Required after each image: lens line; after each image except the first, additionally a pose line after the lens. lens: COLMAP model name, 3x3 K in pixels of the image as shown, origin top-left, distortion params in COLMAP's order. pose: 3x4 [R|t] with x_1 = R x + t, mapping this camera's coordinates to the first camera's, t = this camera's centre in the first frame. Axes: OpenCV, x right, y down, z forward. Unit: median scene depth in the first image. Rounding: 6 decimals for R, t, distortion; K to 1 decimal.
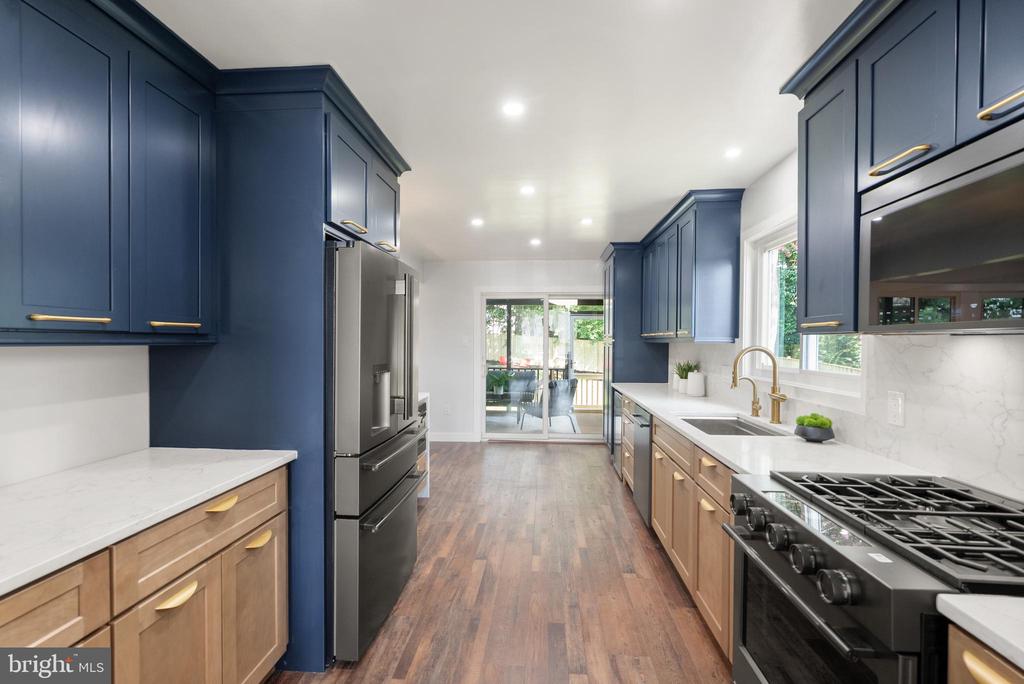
lens RADIAL K [[470.3, 0, 512.0], [0, 470.3, 342.0], [0, 0, 1]] dist [-0.000114, 0.000127]
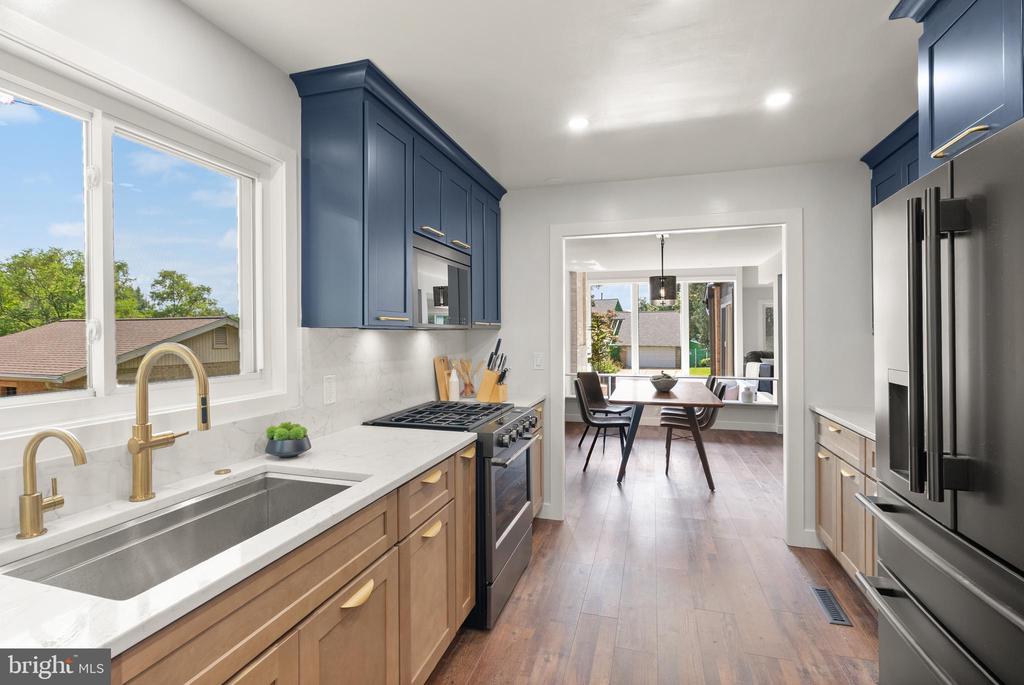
lens RADIAL K [[473.9, 0, 510.2], [0, 473.9, 331.0], [0, 0, 1]] dist [-0.013469, 0.000090]
pose [[-0.975802, 0.000617, 0.218656, 0.054472], [0.000427, 0.999999, -0.000919, -0.002382], [-0.218657, -0.000803, -0.975802, 1.007234]]
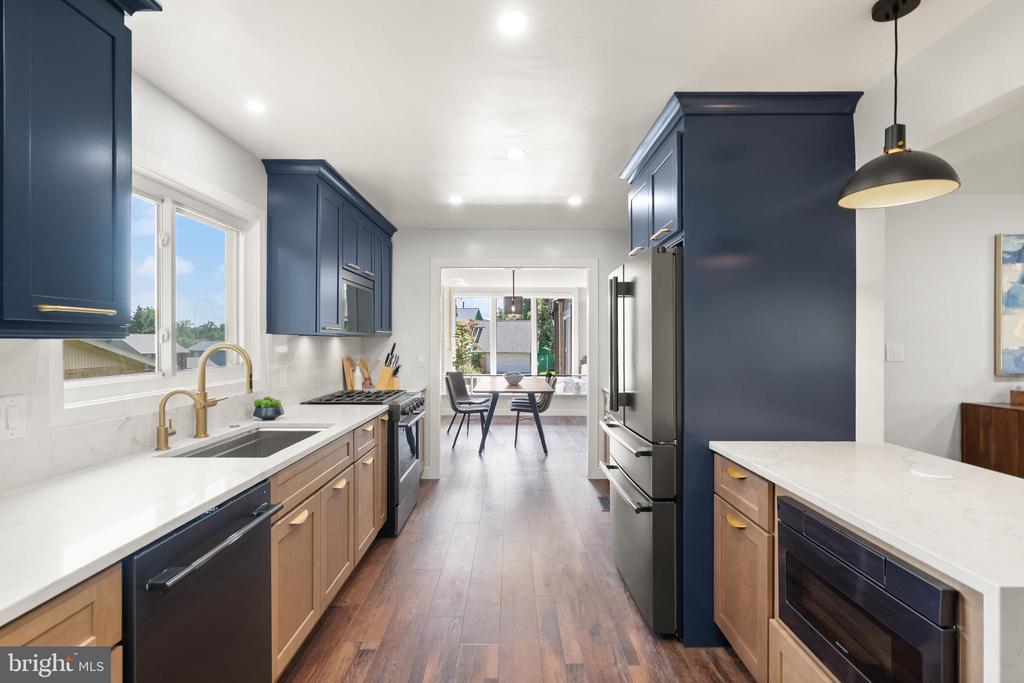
lens RADIAL K [[471.5, 0, 497.8], [0, 471.5, 341.0], [0, 0, 1]] dist [-0.003036, -0.000308]
pose [[-0.998977, -0.004625, -0.044981, 0.060234], [-0.004814, 0.999980, 0.004088, -0.000345], [0.044961, 0.004301, -0.998979, 1.330477]]
